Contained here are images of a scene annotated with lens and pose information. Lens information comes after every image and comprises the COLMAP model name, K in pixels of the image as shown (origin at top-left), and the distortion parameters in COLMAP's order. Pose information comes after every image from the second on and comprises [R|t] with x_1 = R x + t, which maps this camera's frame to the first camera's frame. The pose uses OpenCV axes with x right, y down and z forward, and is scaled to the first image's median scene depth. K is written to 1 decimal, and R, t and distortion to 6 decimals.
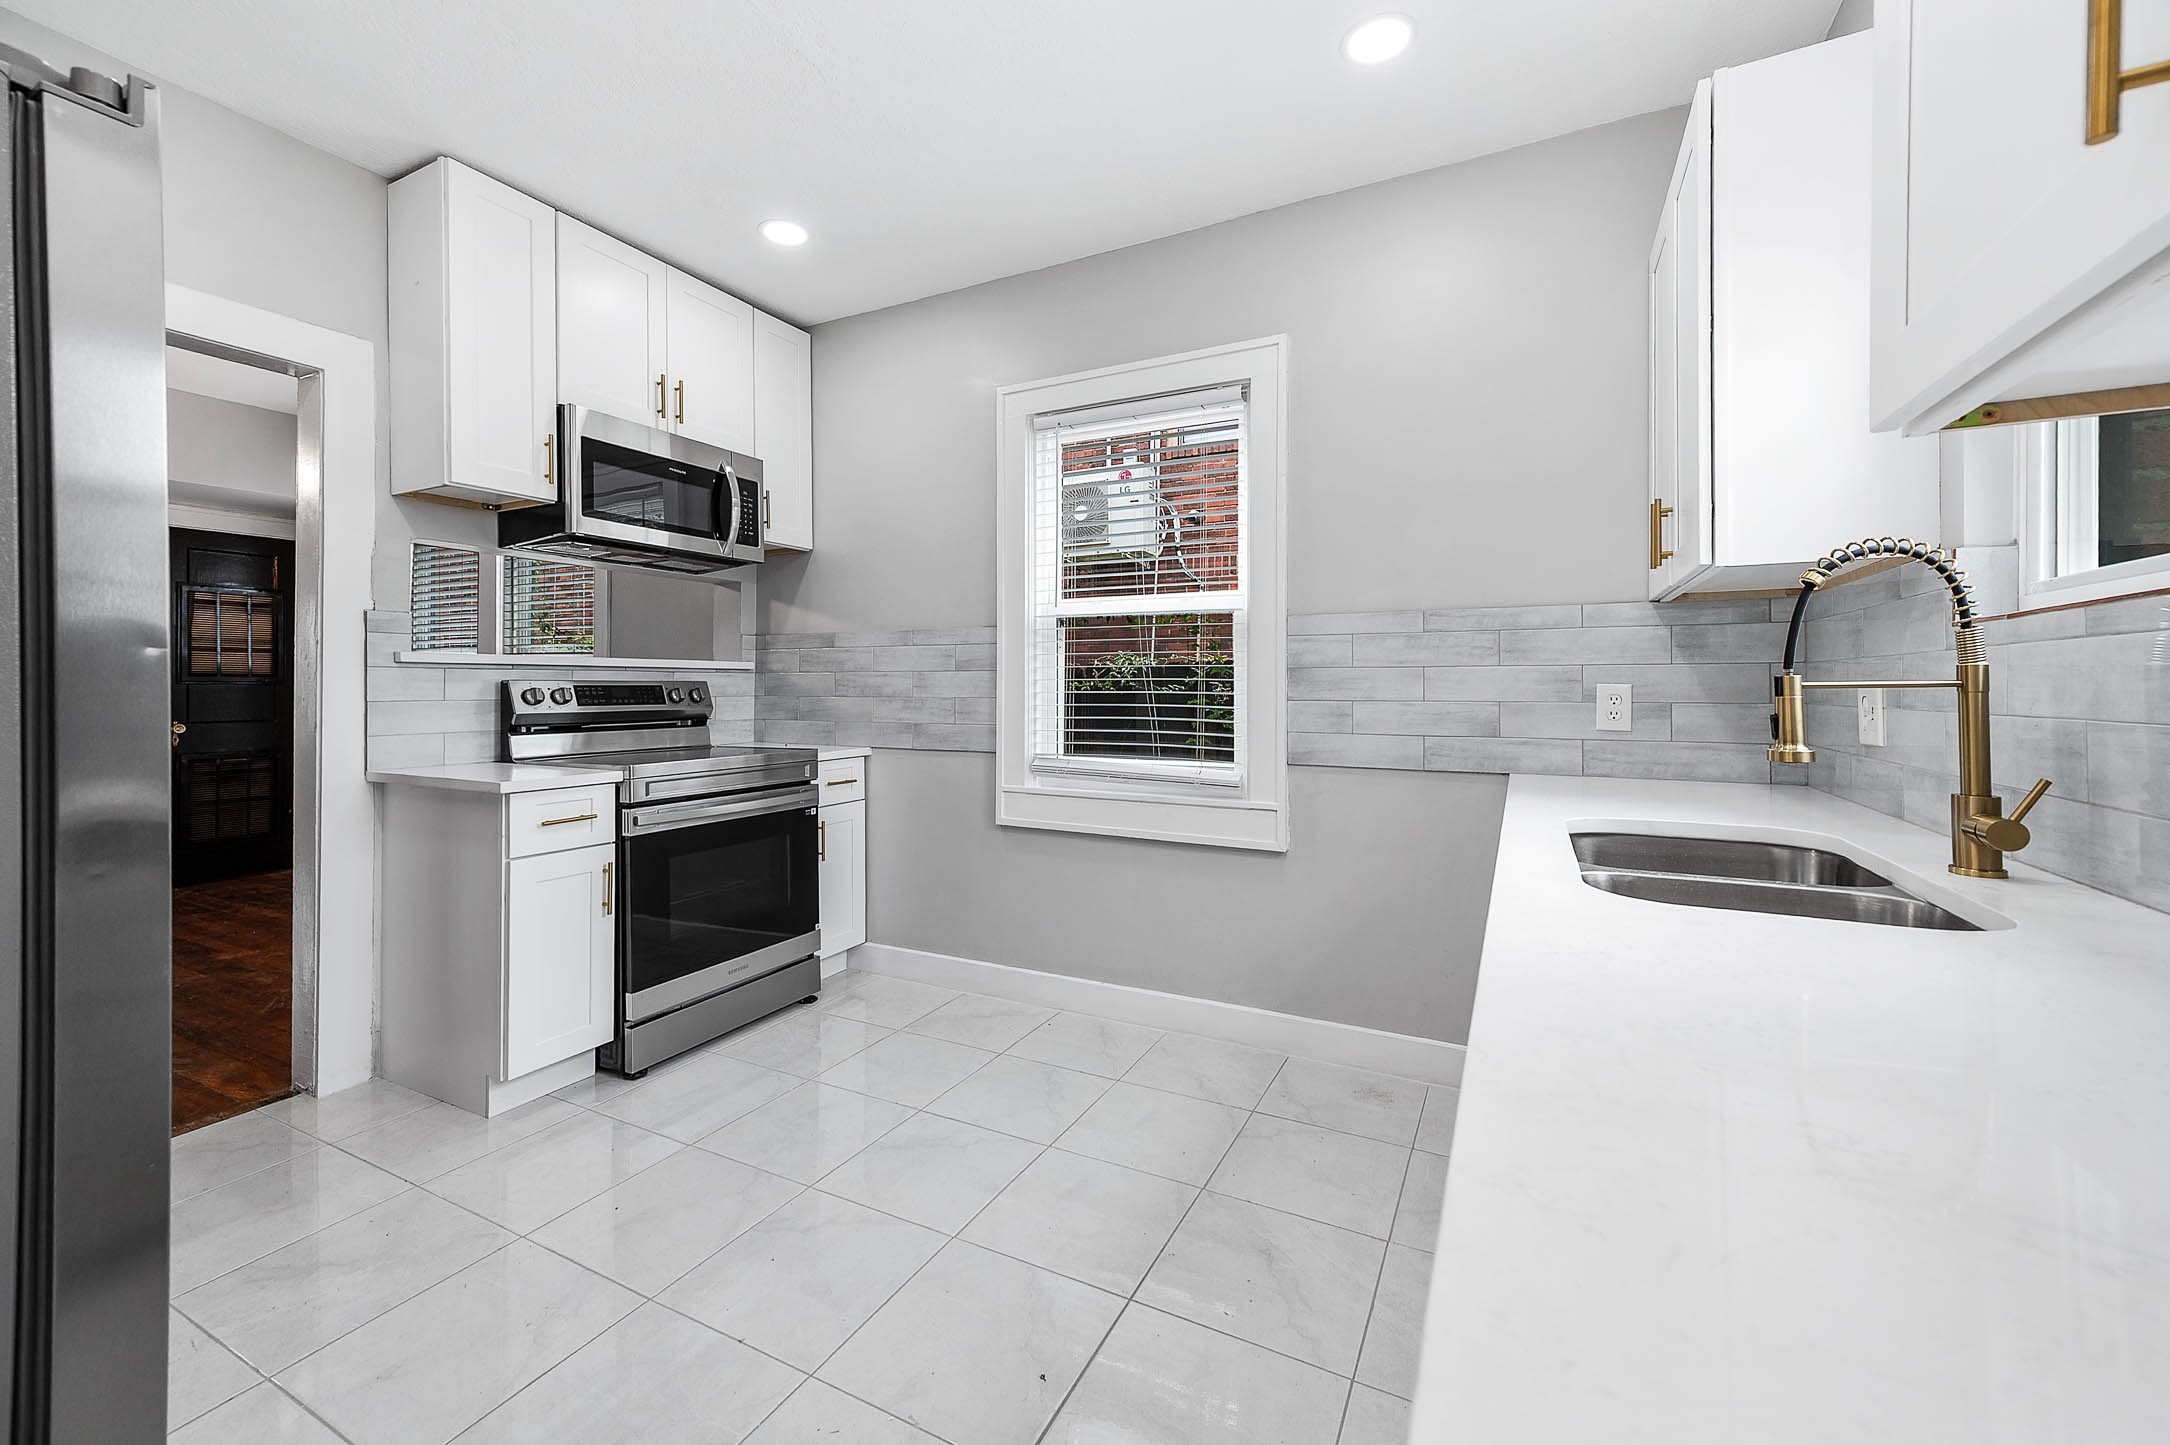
lens RADIAL K [[840.0, 0, 1107.2], [0, 840.0, 686.5], [0, 0, 1]] dist [0.008620, -0.000023]
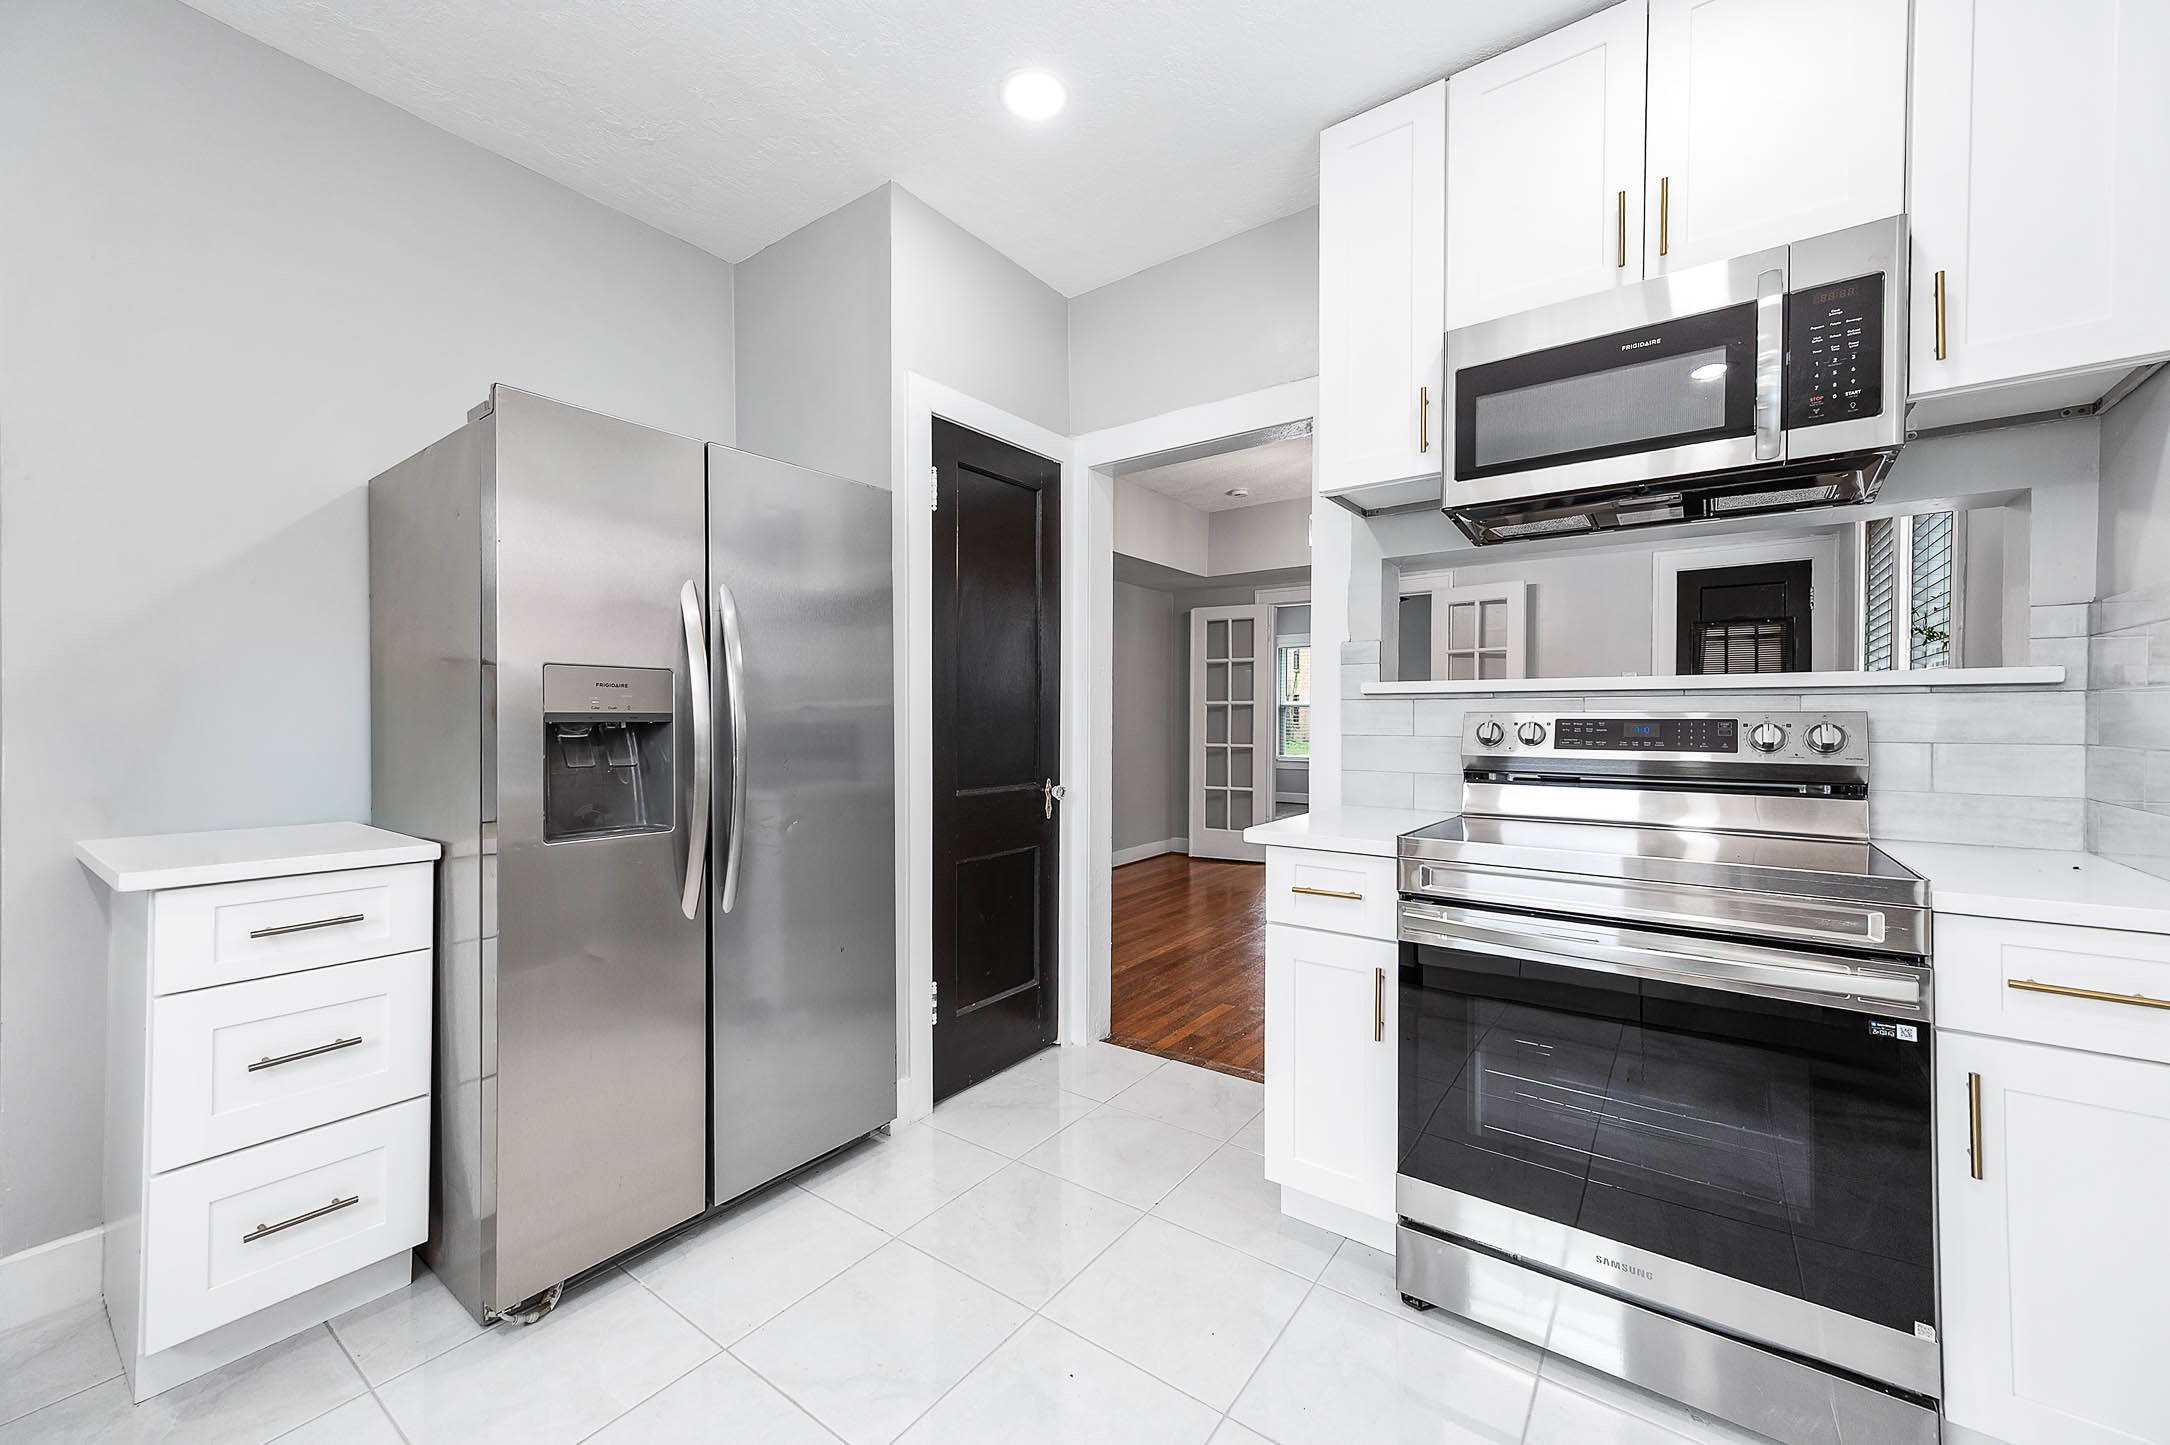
lens RADIAL K [[840.0, 0, 1085.4], [0, 840.0, 720.0], [0, 0, 1]] dist [0.008620, -0.000023]
pose [[-0.175133, 0.000606, -0.984545, 0.118972], [-0.001524, 0.999998, 0.000886, -0.000595], [0.984544, 0.001656, -0.175132, 0.713075]]
